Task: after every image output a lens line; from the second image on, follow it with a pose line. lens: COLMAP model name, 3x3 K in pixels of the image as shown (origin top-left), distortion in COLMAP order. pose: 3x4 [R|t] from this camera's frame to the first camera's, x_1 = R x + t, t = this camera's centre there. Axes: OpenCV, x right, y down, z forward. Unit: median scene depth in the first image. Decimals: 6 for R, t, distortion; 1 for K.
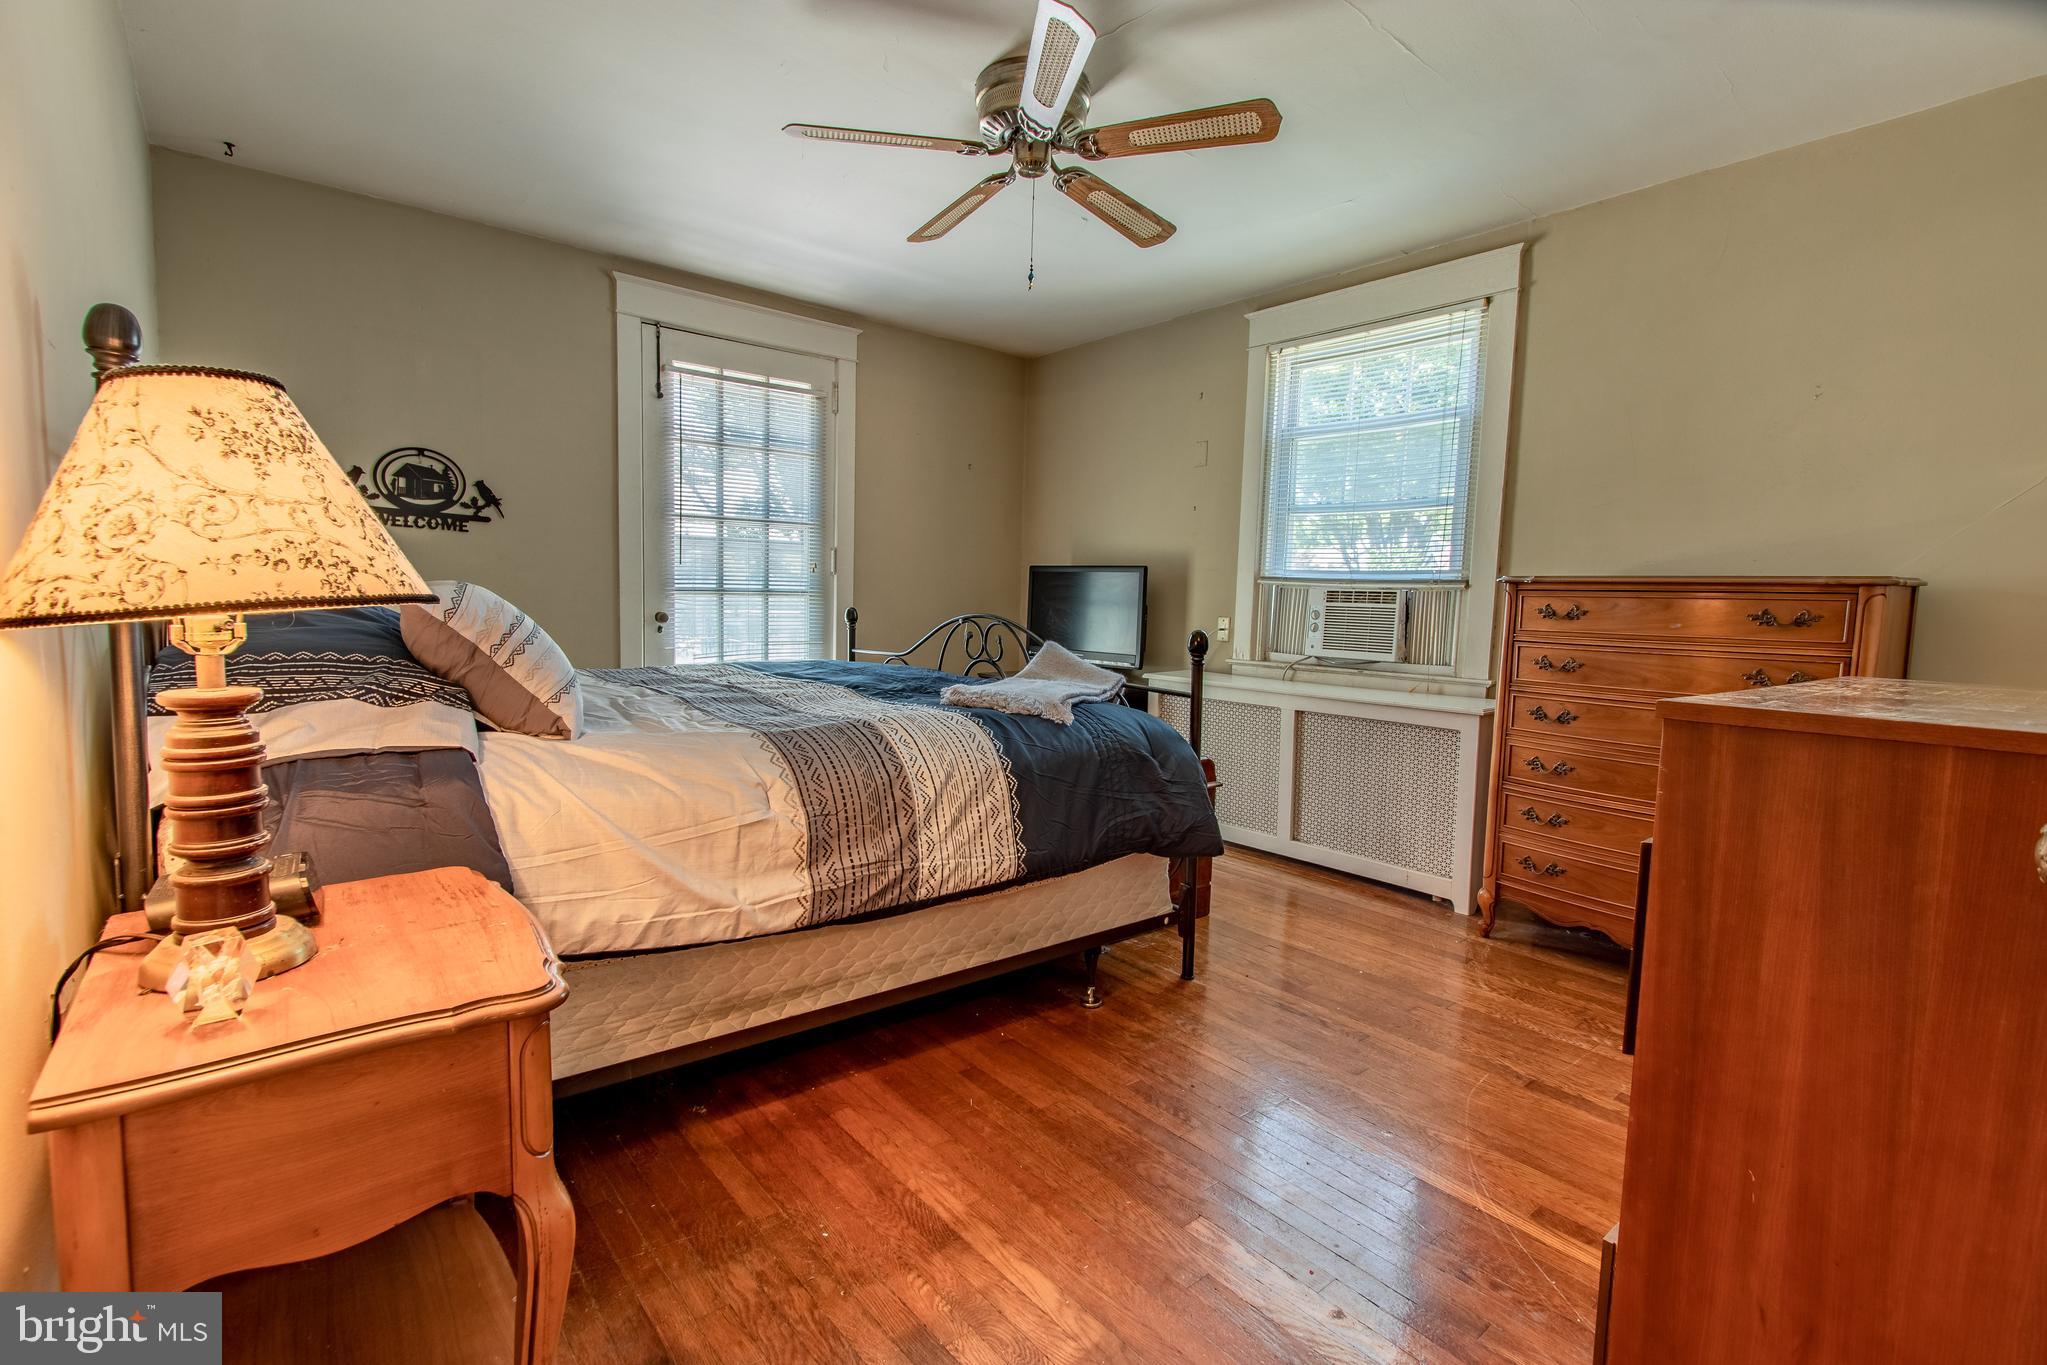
lens RADIAL K [[950.4, 0, 956.2], [0, 950.4, 681.7], [0, 0, 1]] dist [0.013730, -0.000172]
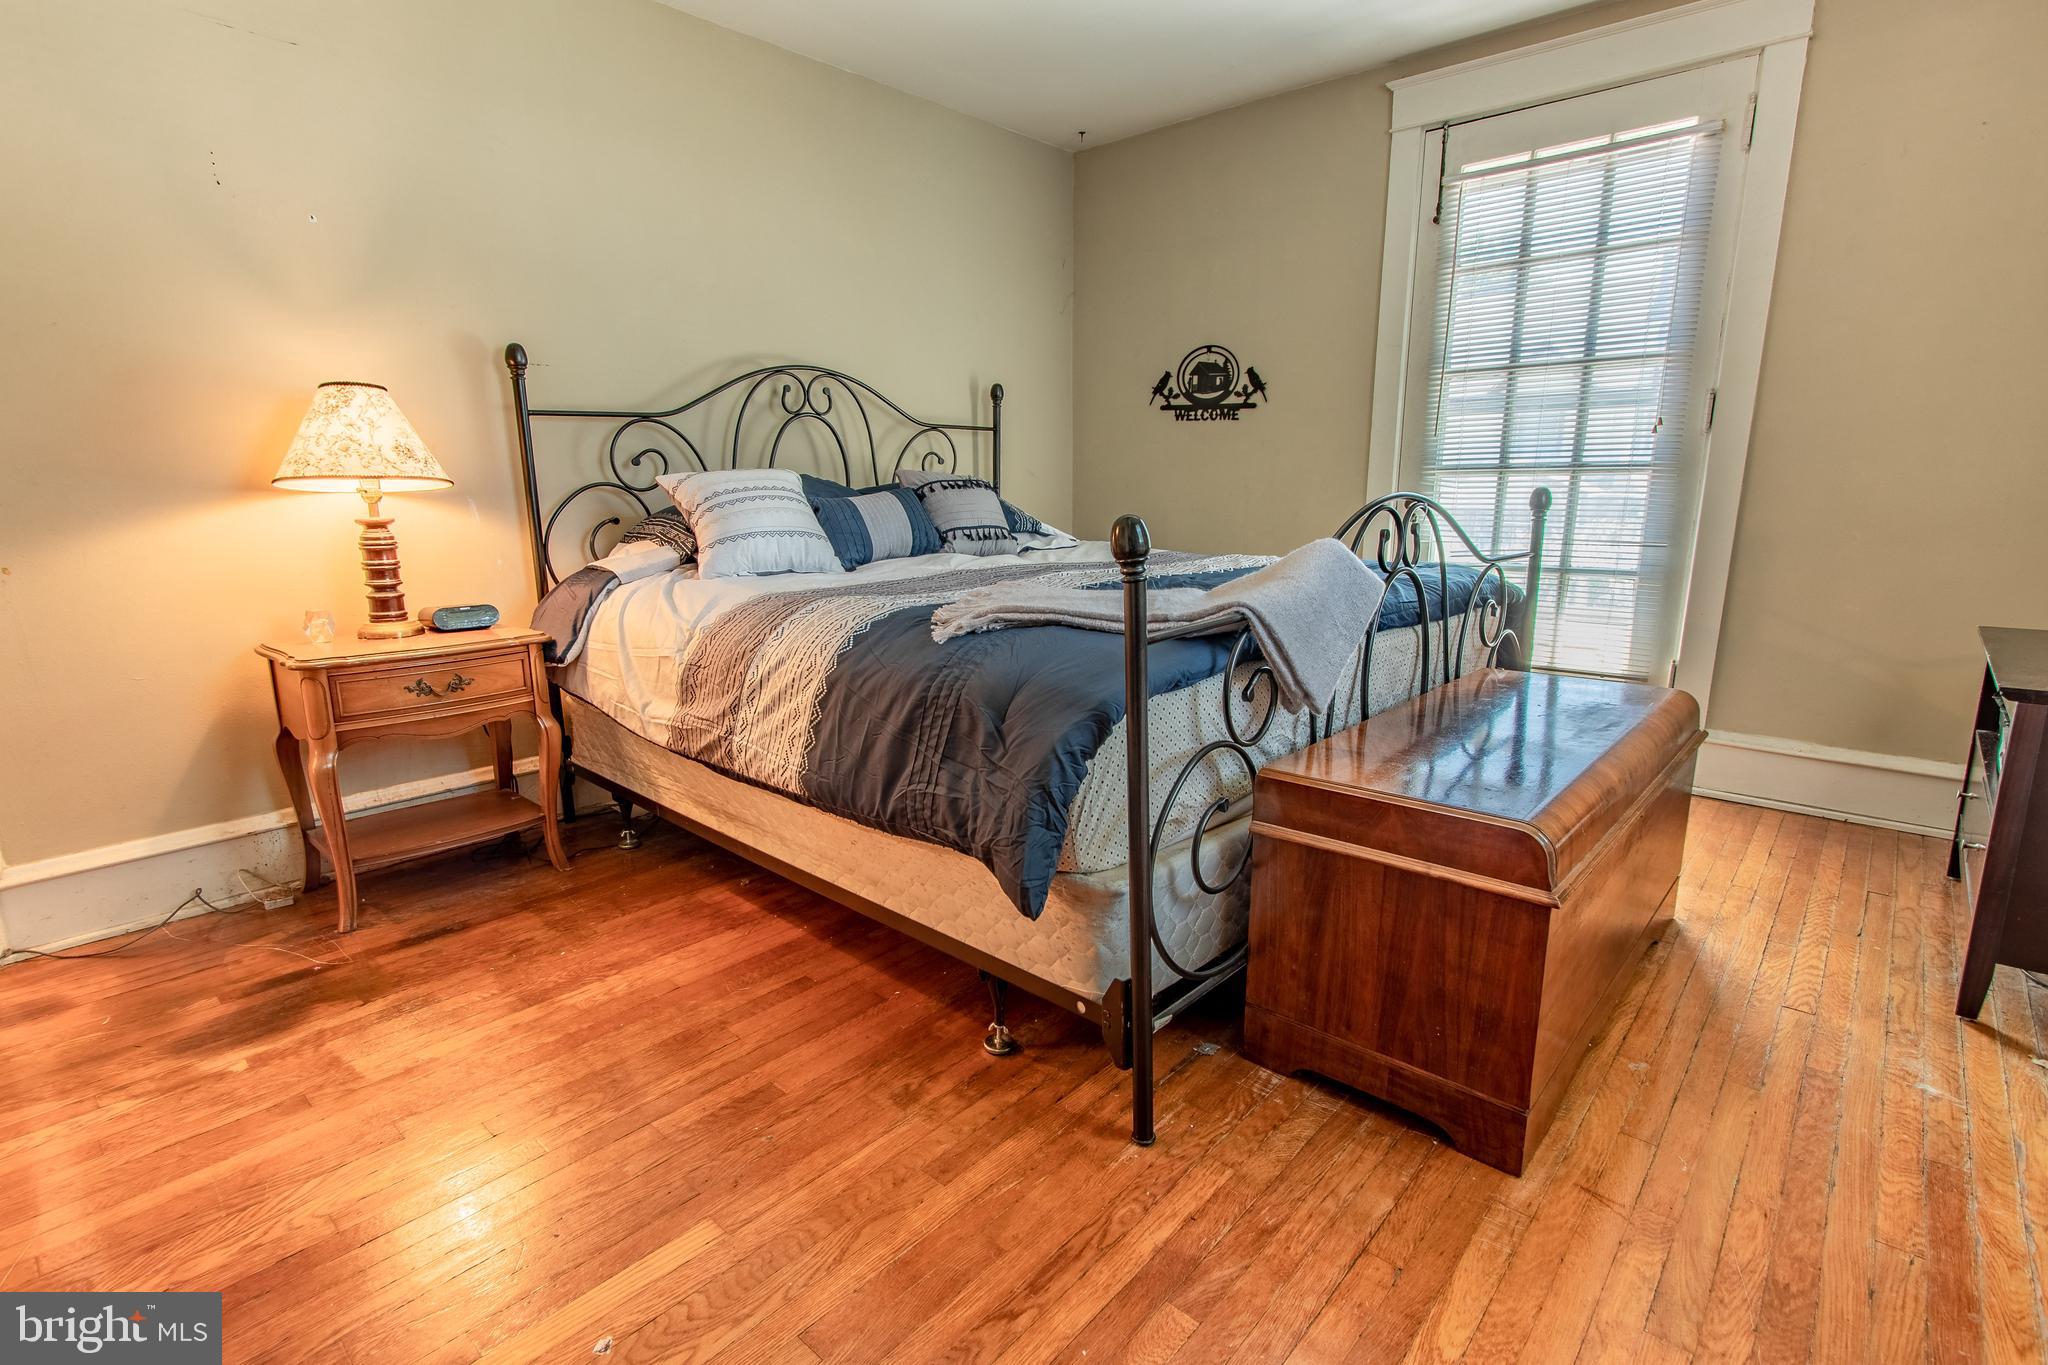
lens RADIAL K [[945.3, 0, 1012.1], [0, 945.3, 684.1], [0, 0, 1]] dist [0.009598, -0.003586]
pose [[0.187986, 0.184929, -0.964605, 0.520992], [-0.079390, 0.981762, 0.172746, -0.032258], [0.978958, 0.044106, 0.199239, 0.580422]]
